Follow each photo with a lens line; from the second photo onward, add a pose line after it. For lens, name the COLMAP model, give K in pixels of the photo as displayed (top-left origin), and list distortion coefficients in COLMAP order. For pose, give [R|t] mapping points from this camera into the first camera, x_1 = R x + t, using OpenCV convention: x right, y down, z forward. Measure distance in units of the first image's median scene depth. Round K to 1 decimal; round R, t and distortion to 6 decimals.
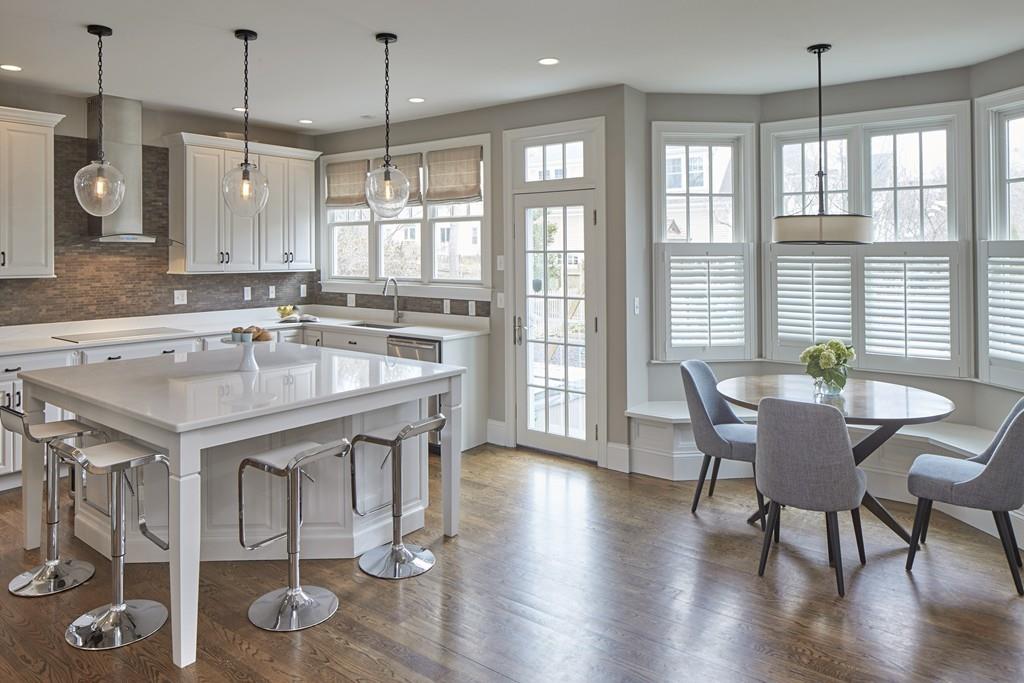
lens RADIAL K [[675.6, 0, 530.3], [0, 675.6, 338.2], [0, 0, 1]] dist [-0.002930, -0.003301]
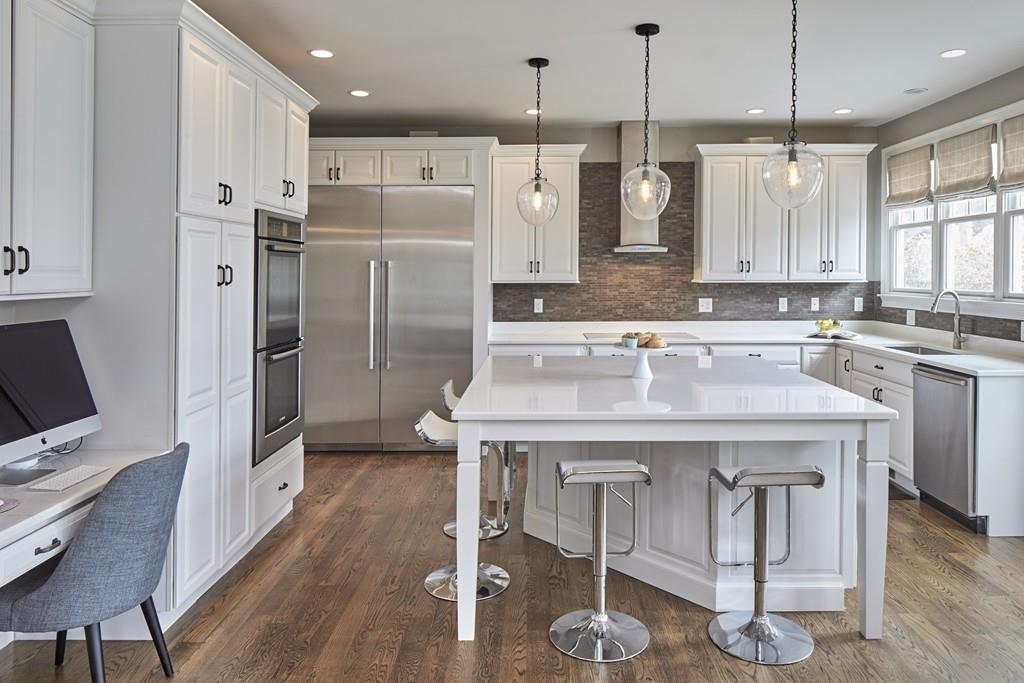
lens RADIAL K [[675.6, 0, 530.3], [0, 675.6, 338.2], [0, 0, 1]] dist [-0.002930, -0.003301]
pose [[0.600989, 0.071981, -0.796009, 0.151630], [-0.090180, 0.995684, 0.021950, -0.009169], [0.794153, 0.058593, 0.604886, 0.169416]]
